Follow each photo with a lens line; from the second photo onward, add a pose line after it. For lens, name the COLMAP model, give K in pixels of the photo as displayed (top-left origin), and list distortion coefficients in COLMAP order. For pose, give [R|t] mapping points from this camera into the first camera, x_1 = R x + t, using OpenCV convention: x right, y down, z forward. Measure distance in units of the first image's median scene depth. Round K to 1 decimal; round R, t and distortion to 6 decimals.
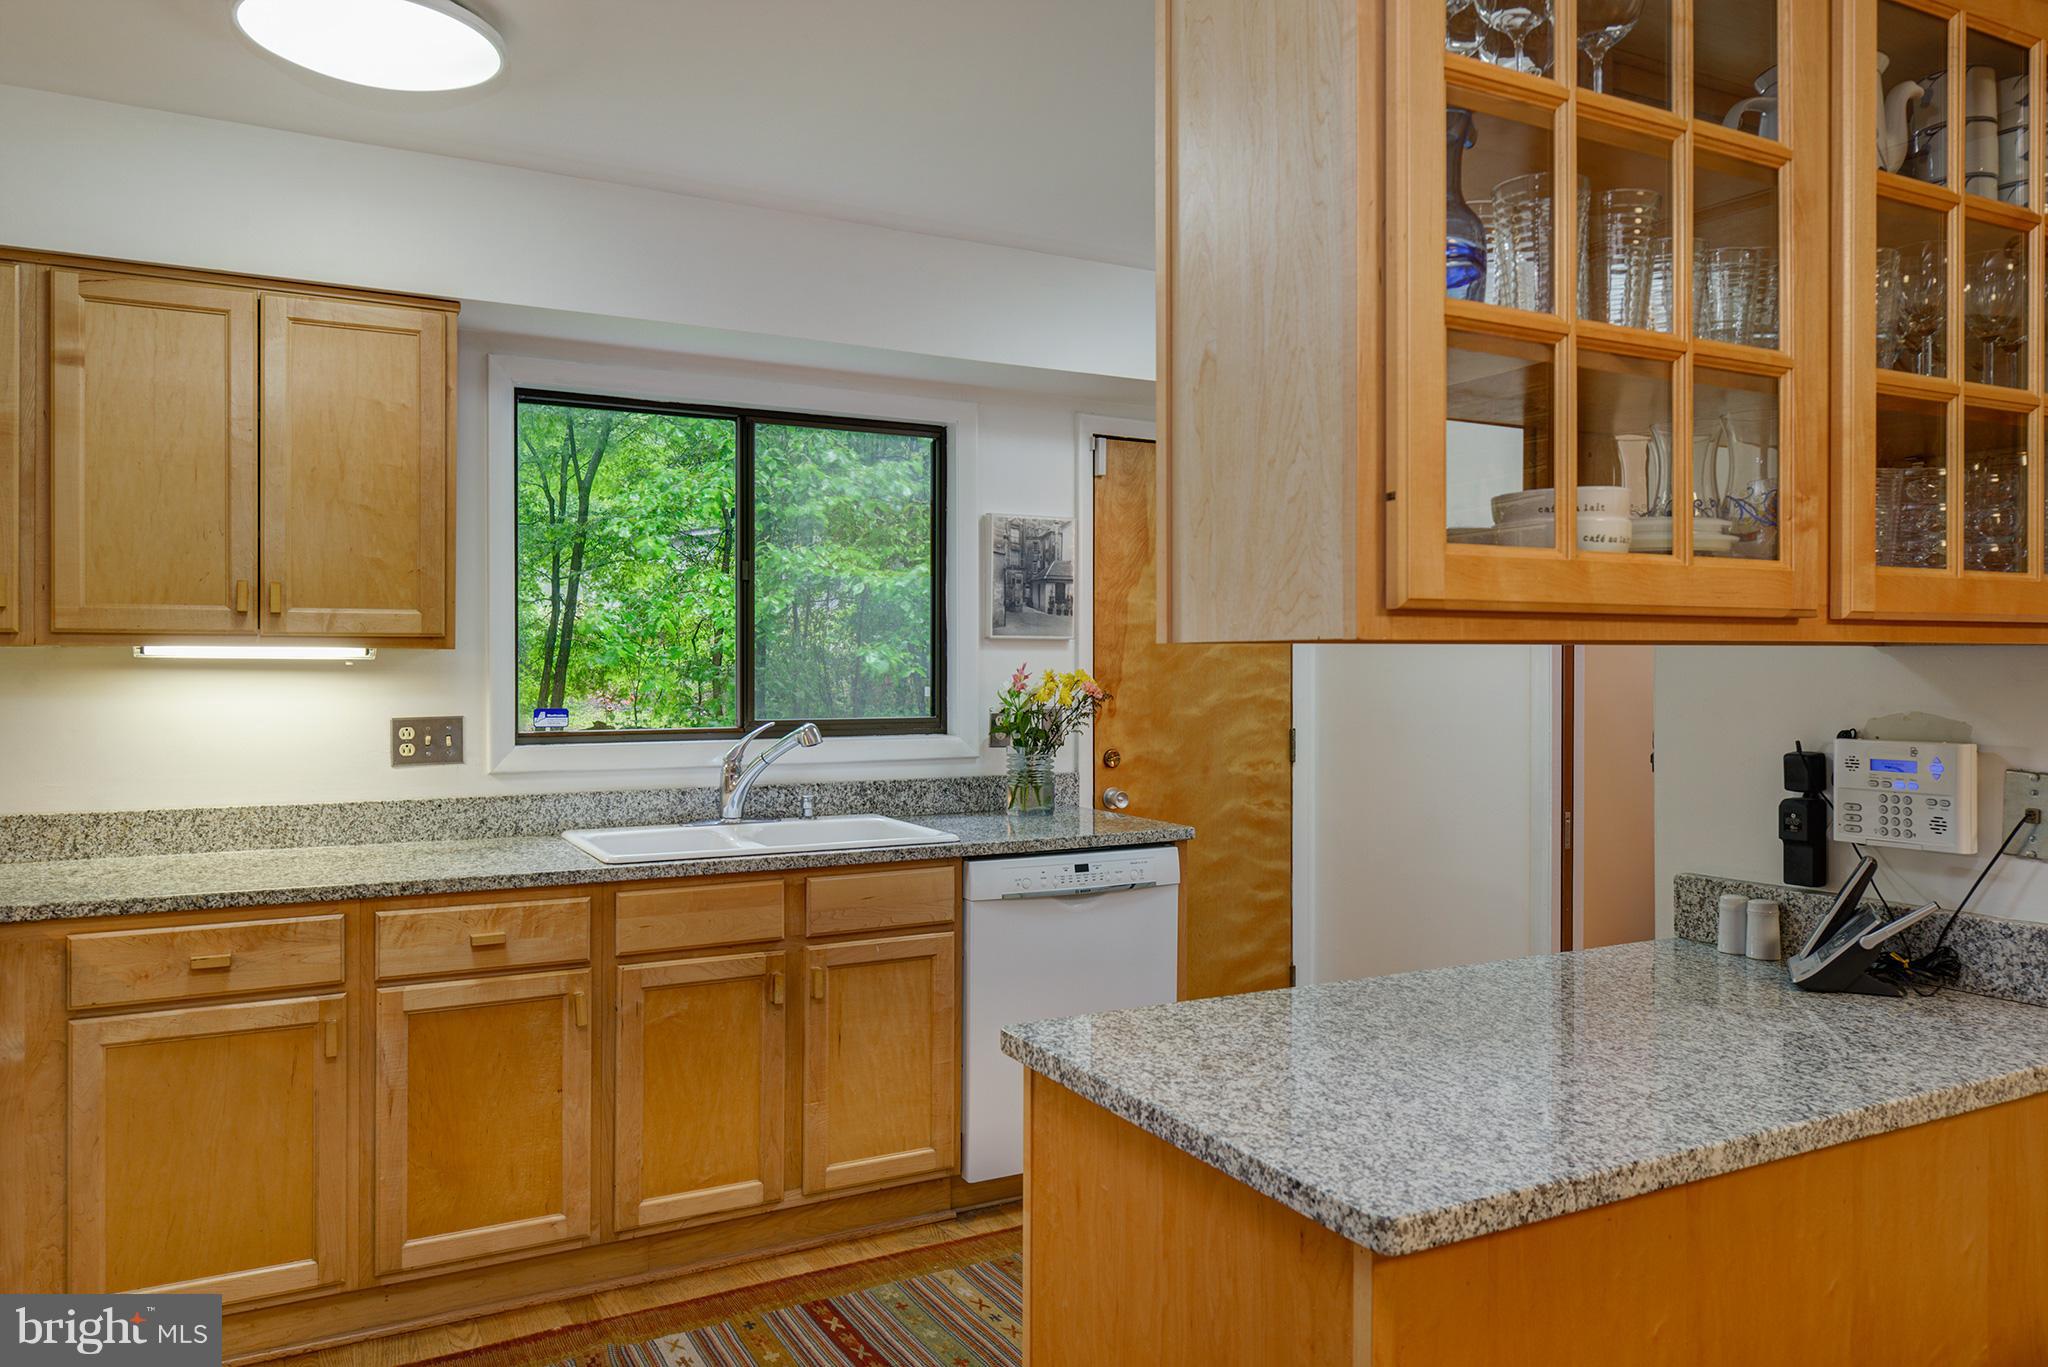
lens RADIAL K [[1394.4, 0, 1033.8], [0, 1394.4, 664.3], [0, 0, 1]] dist [0.002123, -0.007332]
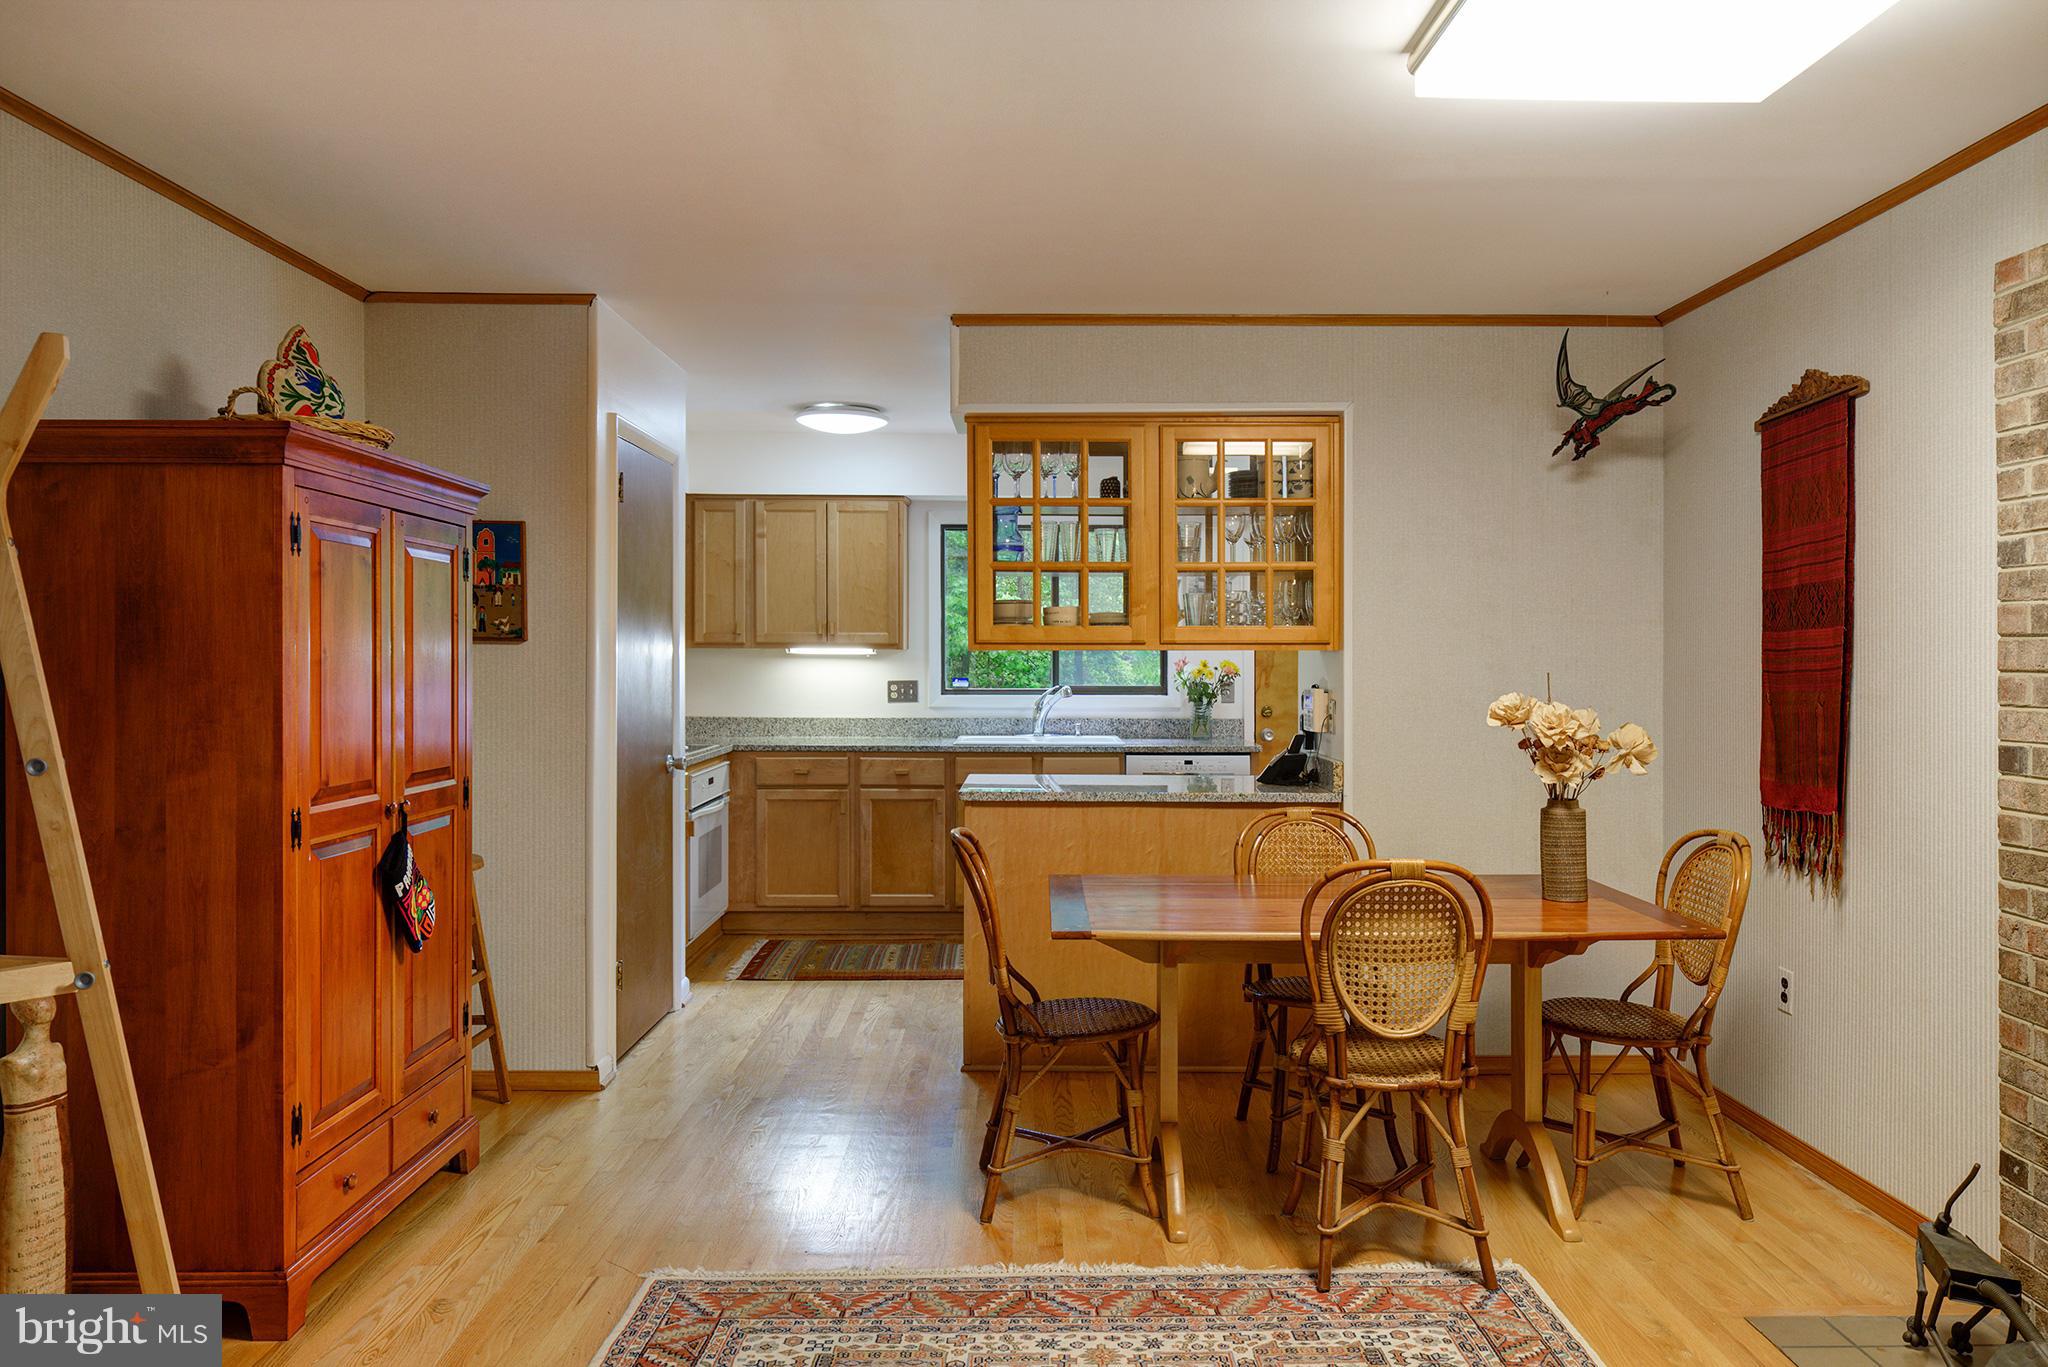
lens RADIAL K [[1394.4, 0, 1022.8], [0, 1394.4, 684.7], [0, 0, 1]] dist [0.002123, -0.007332]
pose [[0.877986, 0.013011, -0.478509, 0.773591], [-0.003017, 0.999761, 0.021650, -0.003076], [0.478676, -0.017564, 0.877816, -0.823134]]
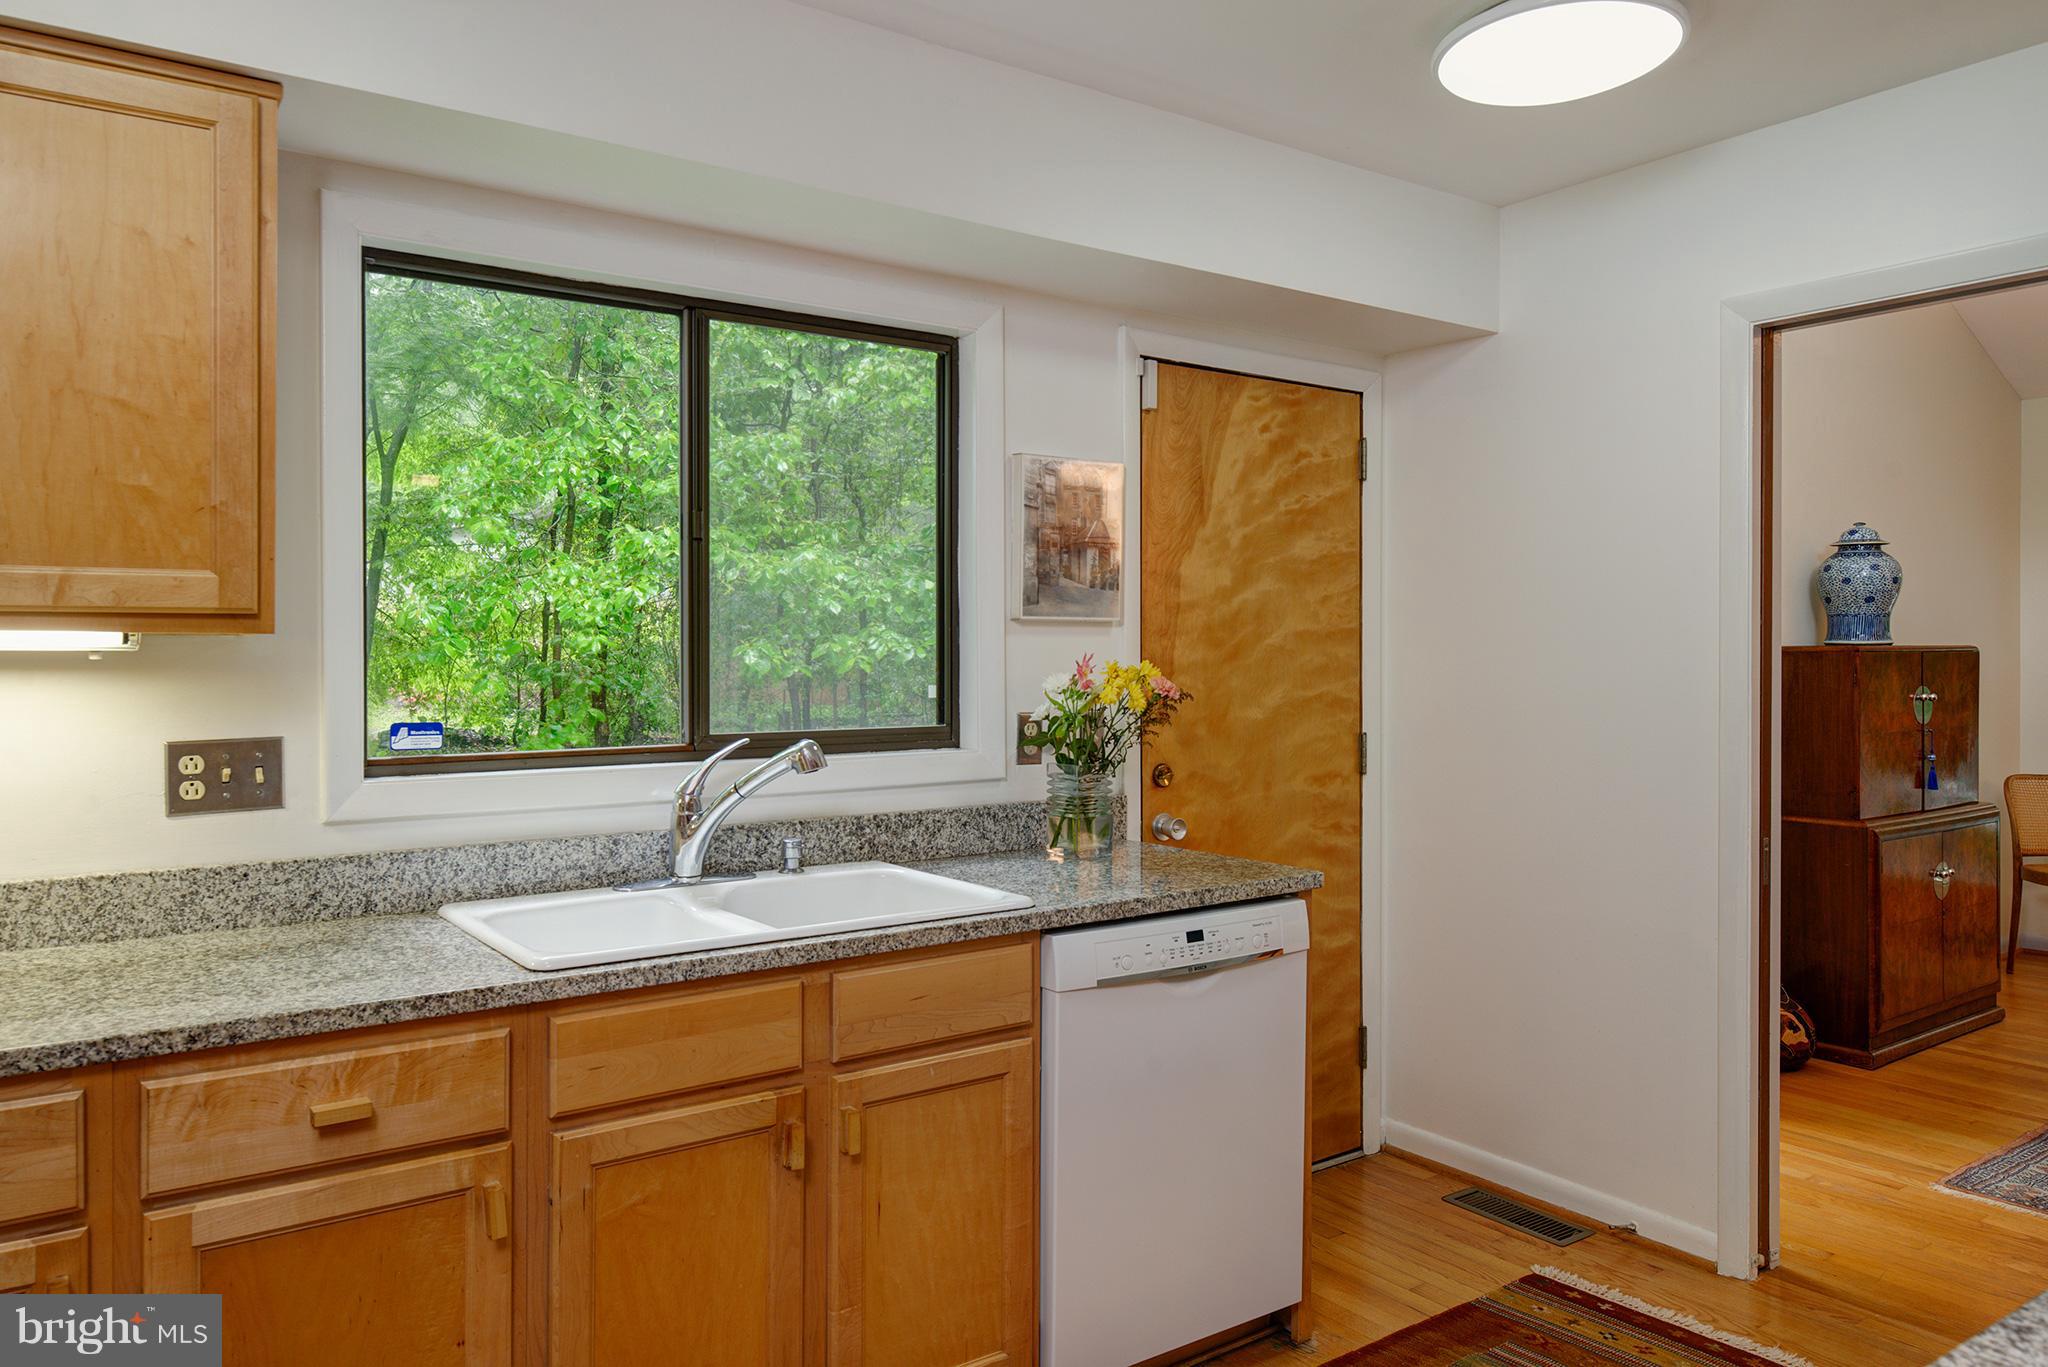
lens RADIAL K [[1394.4, 0, 1034.0], [0, 1394.4, 649.5], [0, 0, 1]] dist [0.002123, -0.007332]
pose [[0.991868, -0.006560, 0.127102, -0.141835], [0.007602, 0.999941, -0.007717, 0.003569], [-0.127044, 0.008621, 0.991860, 0.303700]]
